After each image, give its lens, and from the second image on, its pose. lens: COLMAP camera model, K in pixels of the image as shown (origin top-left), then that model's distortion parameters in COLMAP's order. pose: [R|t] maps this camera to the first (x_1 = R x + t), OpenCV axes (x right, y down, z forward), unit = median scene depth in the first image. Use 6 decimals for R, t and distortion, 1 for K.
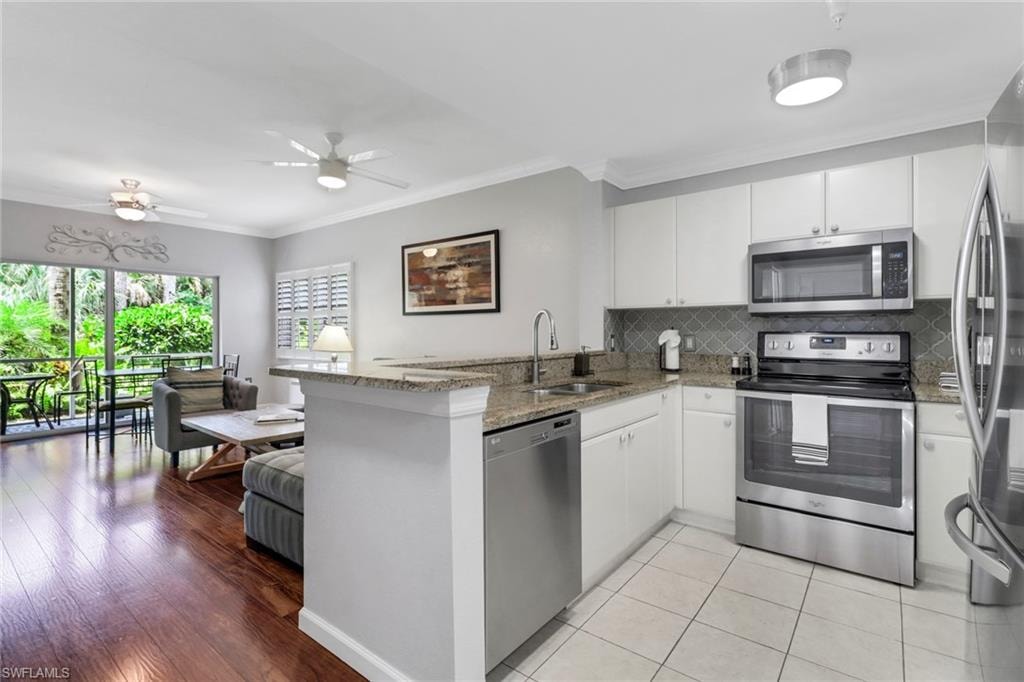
lens RADIAL K [[480.2, 0, 508.6], [0, 480.2, 329.6], [0, 0, 1]] dist [0.012794, -0.011329]
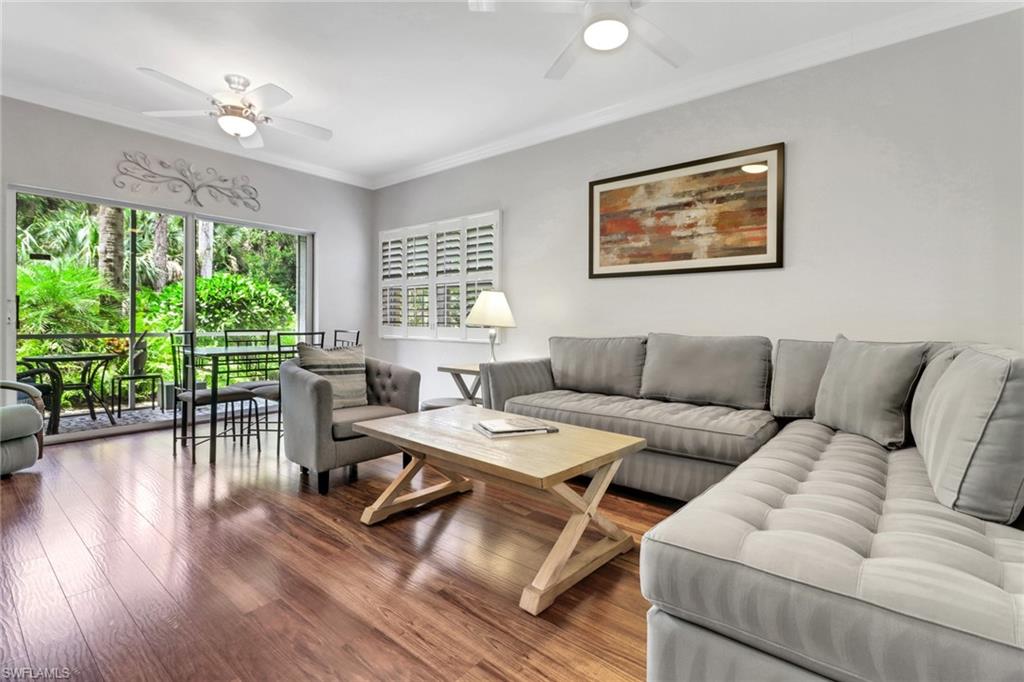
lens RADIAL K [[477.7, 0, 490.0], [0, 477.7, 325.0], [0, 0, 1]] dist [0.004730, -0.000048]
pose [[0.998964, 0.013314, -0.043525, -0.390444], [-0.012908, 0.999871, 0.009595, 0.041073], [0.043647, -0.009023, 0.999006, 0.320723]]
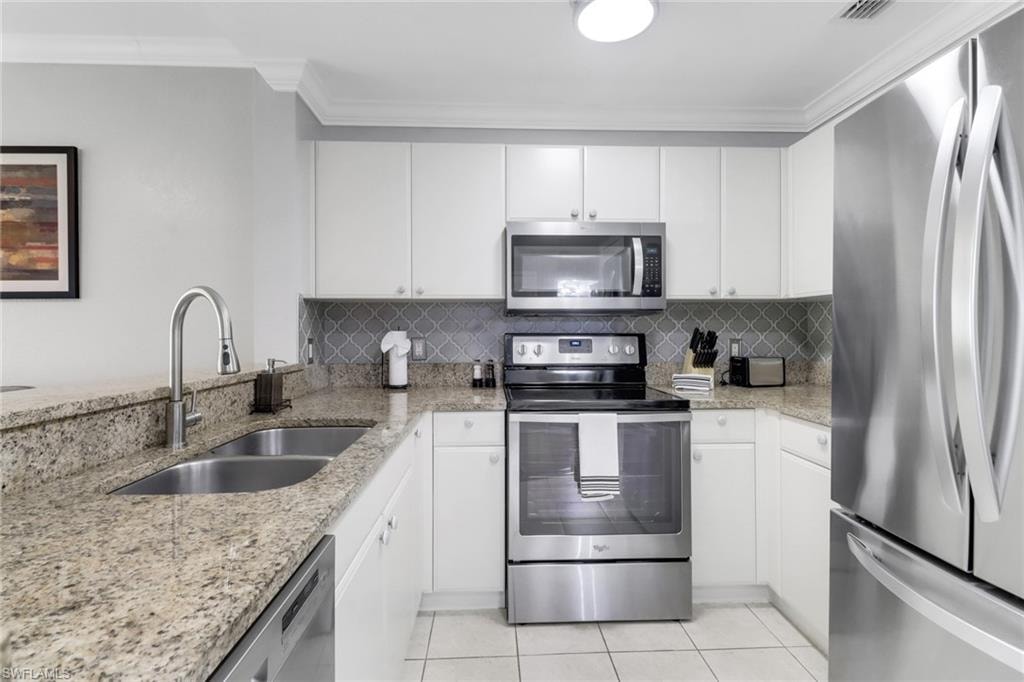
lens RADIAL K [[480.2, 0, 508.6], [0, 480.2, 329.6], [0, 0, 1]] dist [0.012794, -0.011329]
pose [[0.762063, 0.002732, 0.647497, -0.000327], [-0.001749, 0.999996, -0.002161, -0.000124], [-0.647500, 0.000514, 0.762065, 0.260737]]
